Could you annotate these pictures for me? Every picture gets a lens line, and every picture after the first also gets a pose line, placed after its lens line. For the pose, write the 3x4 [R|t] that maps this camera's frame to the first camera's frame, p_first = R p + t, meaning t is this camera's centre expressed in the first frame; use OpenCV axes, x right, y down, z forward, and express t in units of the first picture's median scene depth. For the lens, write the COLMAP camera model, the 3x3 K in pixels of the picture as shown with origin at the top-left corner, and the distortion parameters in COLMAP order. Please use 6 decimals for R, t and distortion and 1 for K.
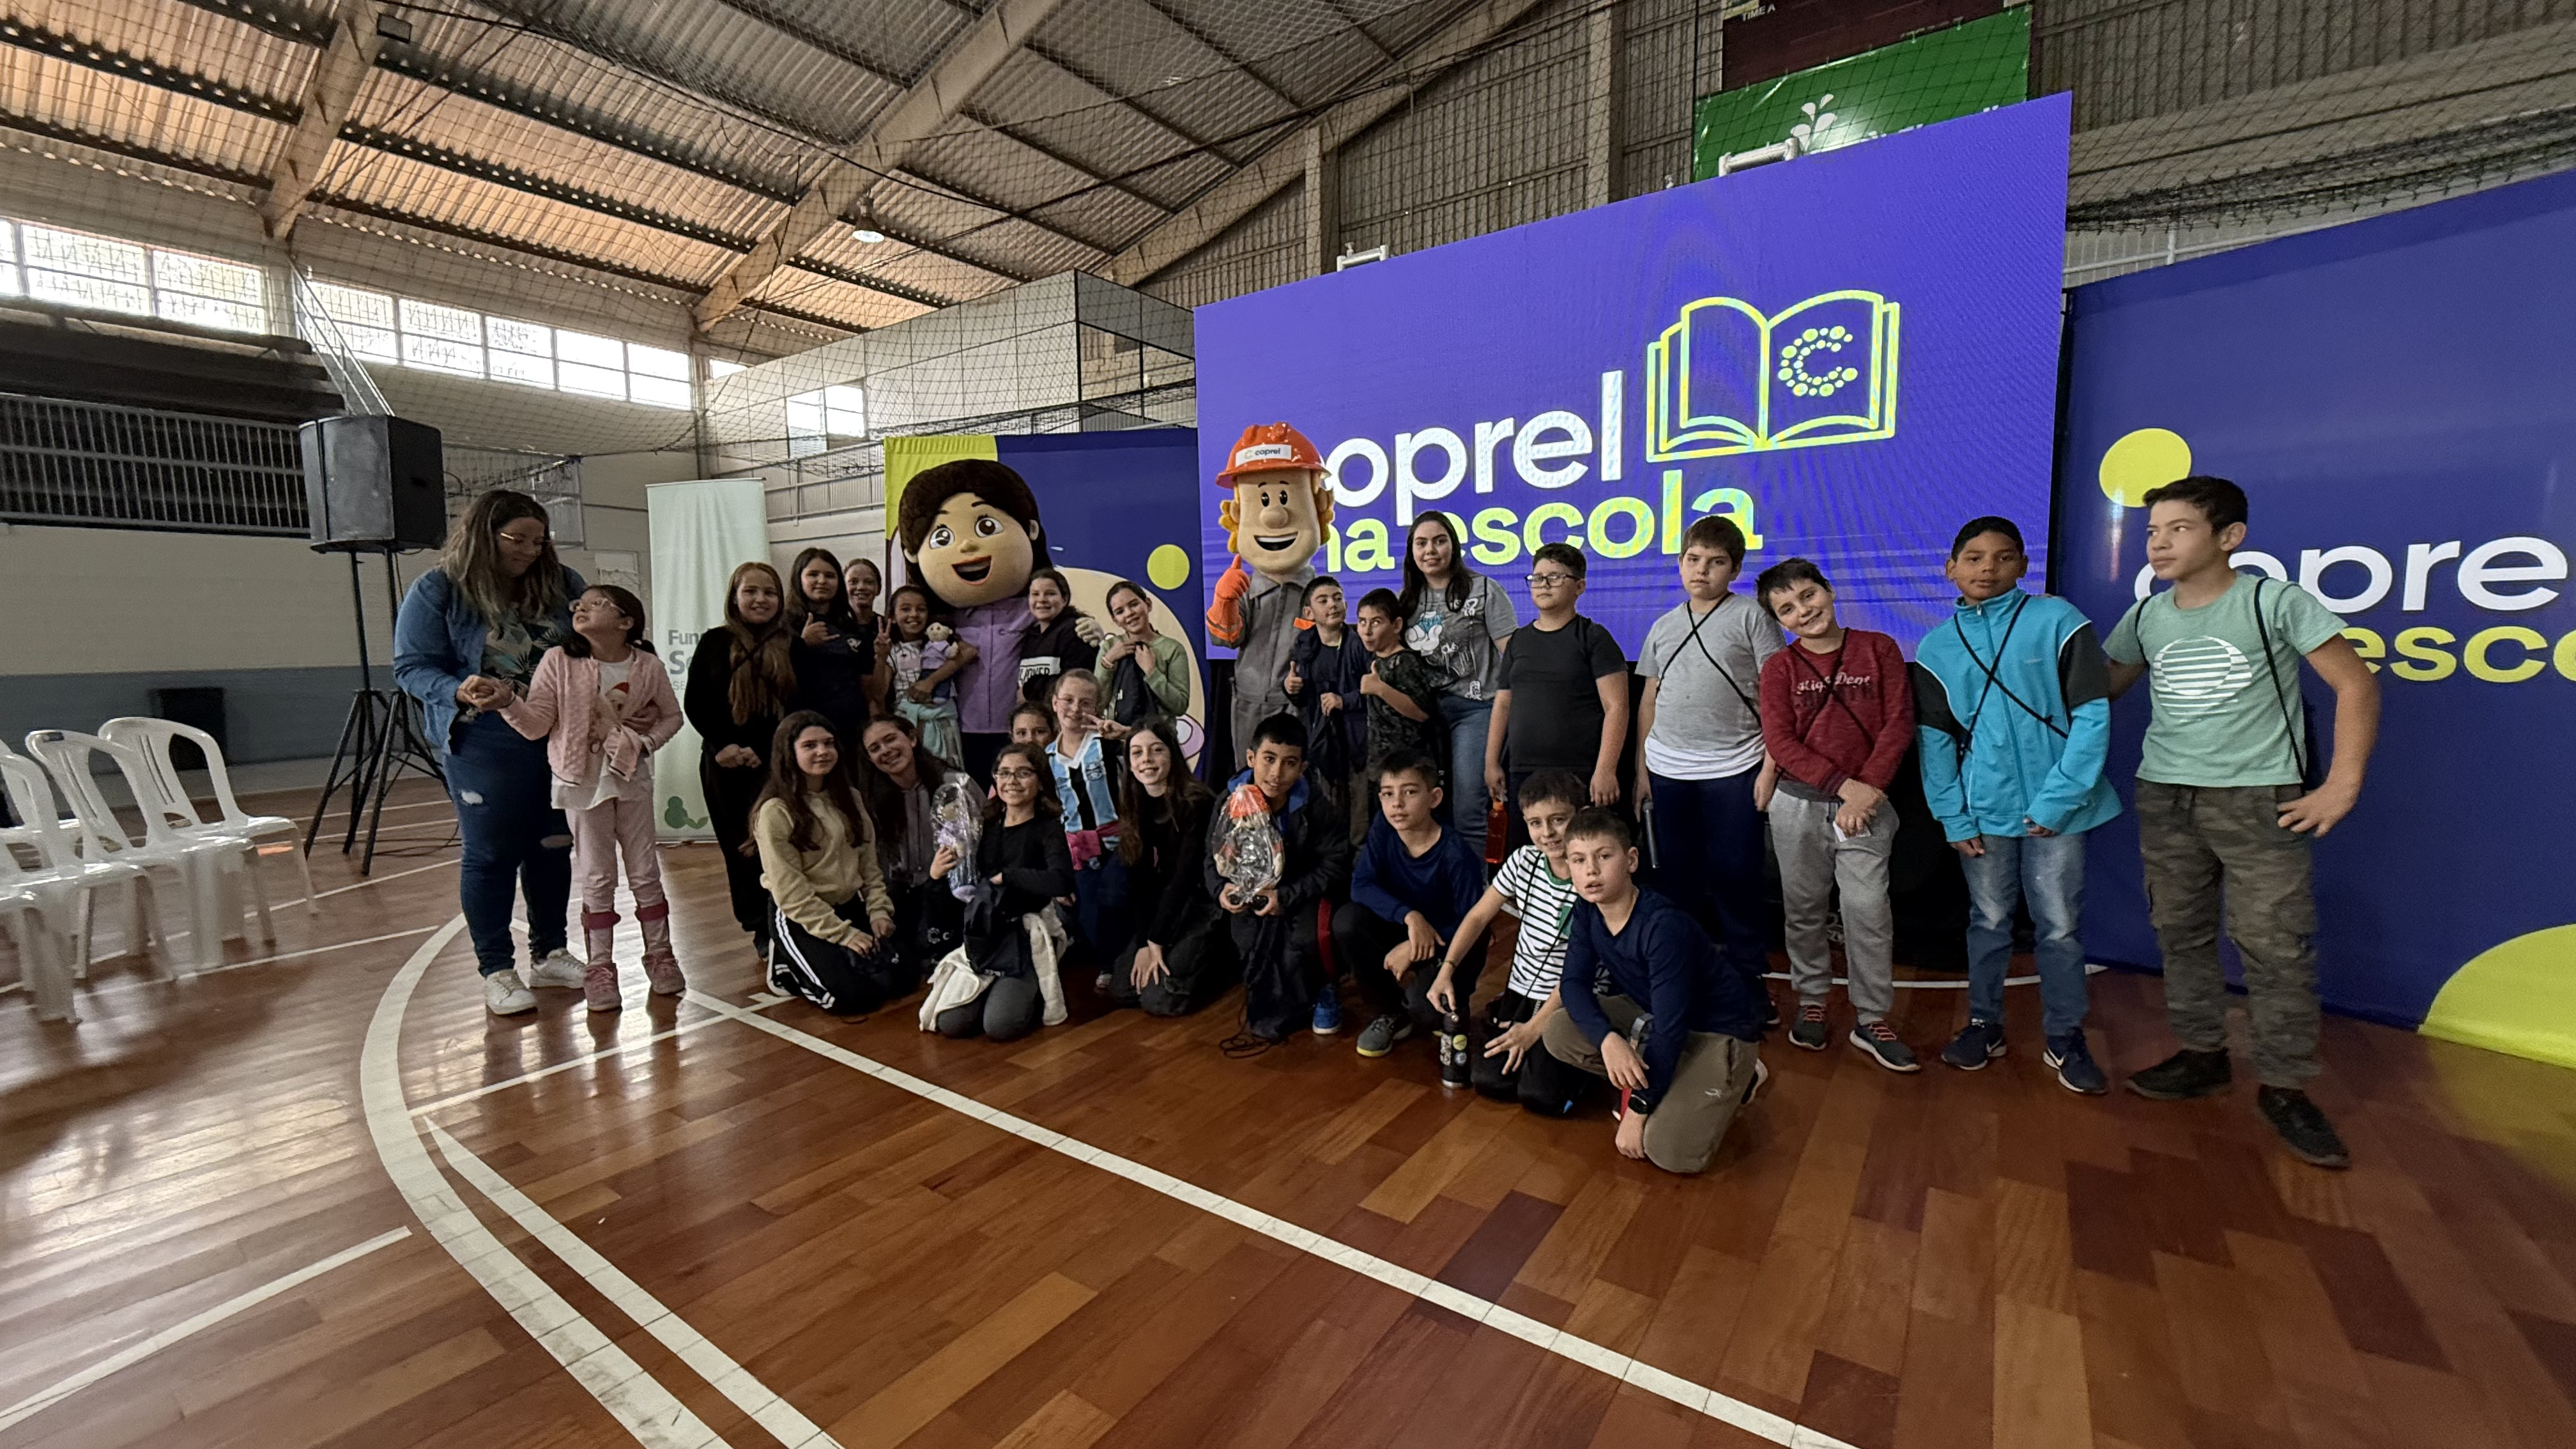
lens RADIAL K [[1025.6, 0, 1294.5], [0, 1025.6, 721.1], [0, 0, 1]] dist [-0.001972, 0.000491]
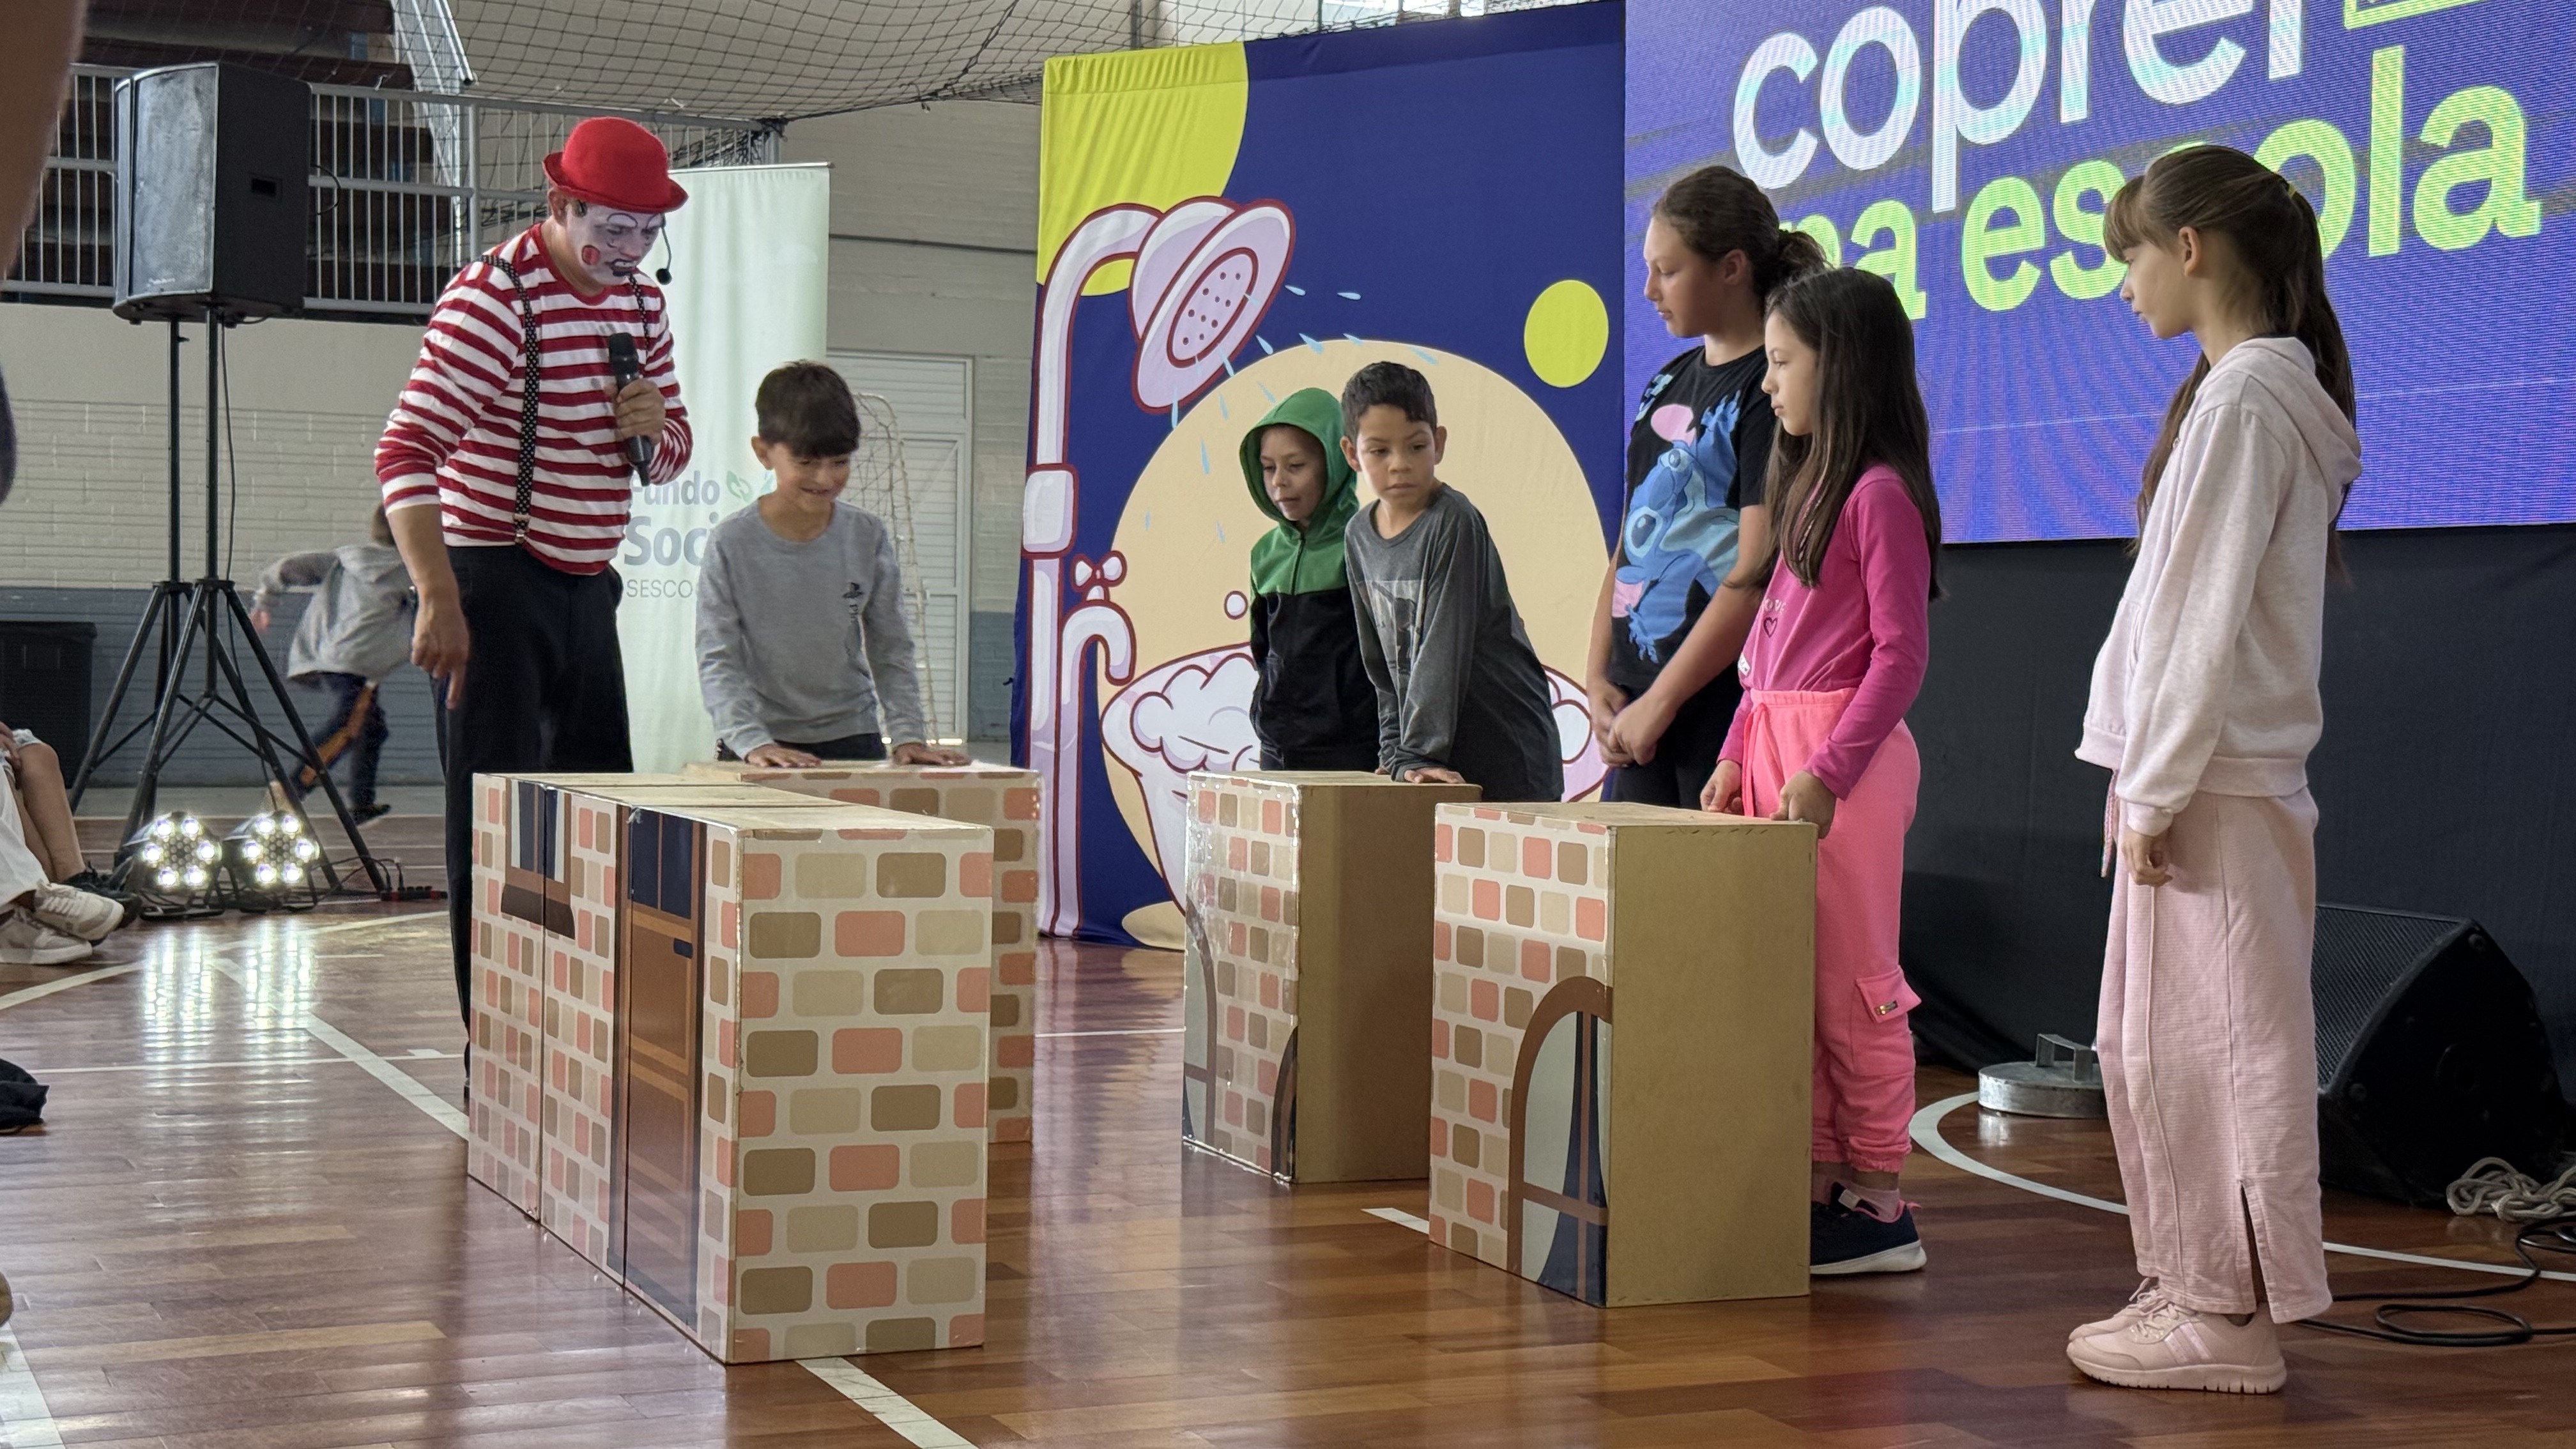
lens RADIAL K [[3623.7, 0, 1291.6], [0, 3623.7, 735.7], [0, 0, 1]] dist [0.194112, 0.000000]
pose [[0.856893, 0.041120, -0.513851, 0.755754], [-0.070477, 0.996798, -0.037760, 0.107232], [0.510653, 0.068571, 0.857048, -0.437318]]
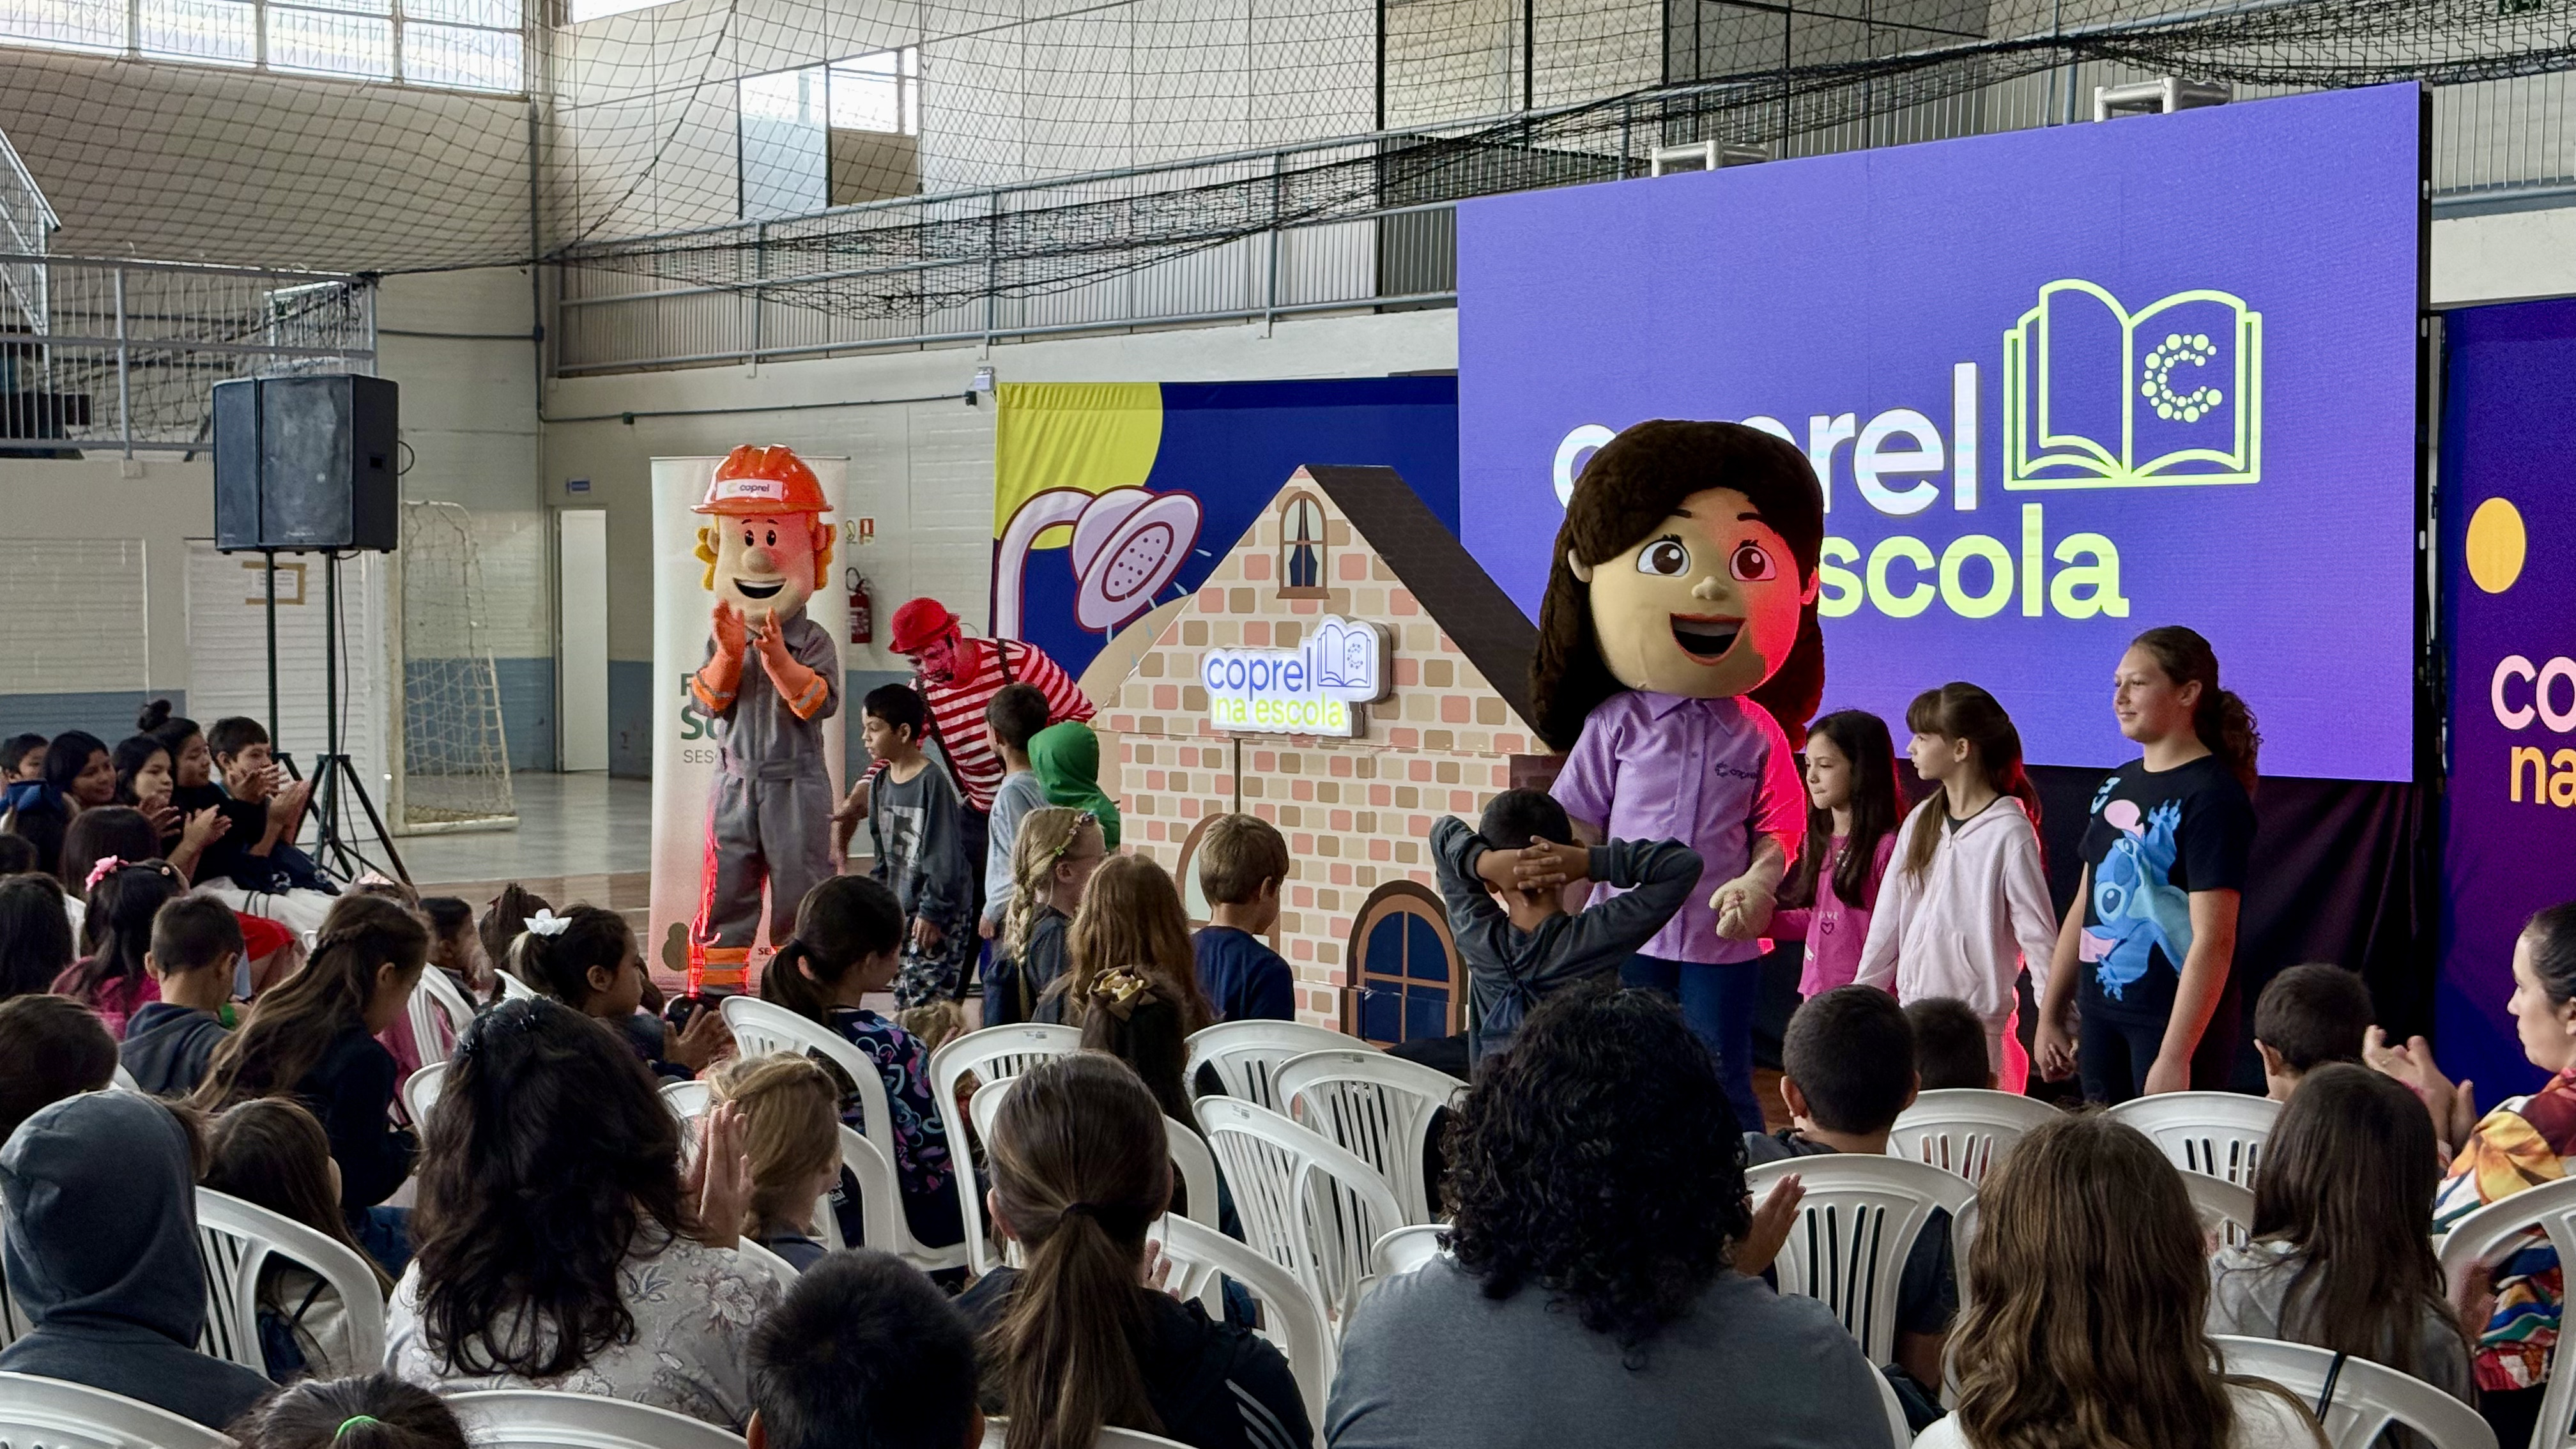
lens RADIAL K [[3623.7, 0, 1282.2], [0, 3623.7, 737.2], [0, 0, 1]] dist [0.194112, 0.000000]
pose [[0.964678, 0.024075, -0.262329, 0.540165], [-0.034039, 0.998859, -0.033505, 0.026777], [0.261223, 0.041251, 0.964397, -1.640828]]
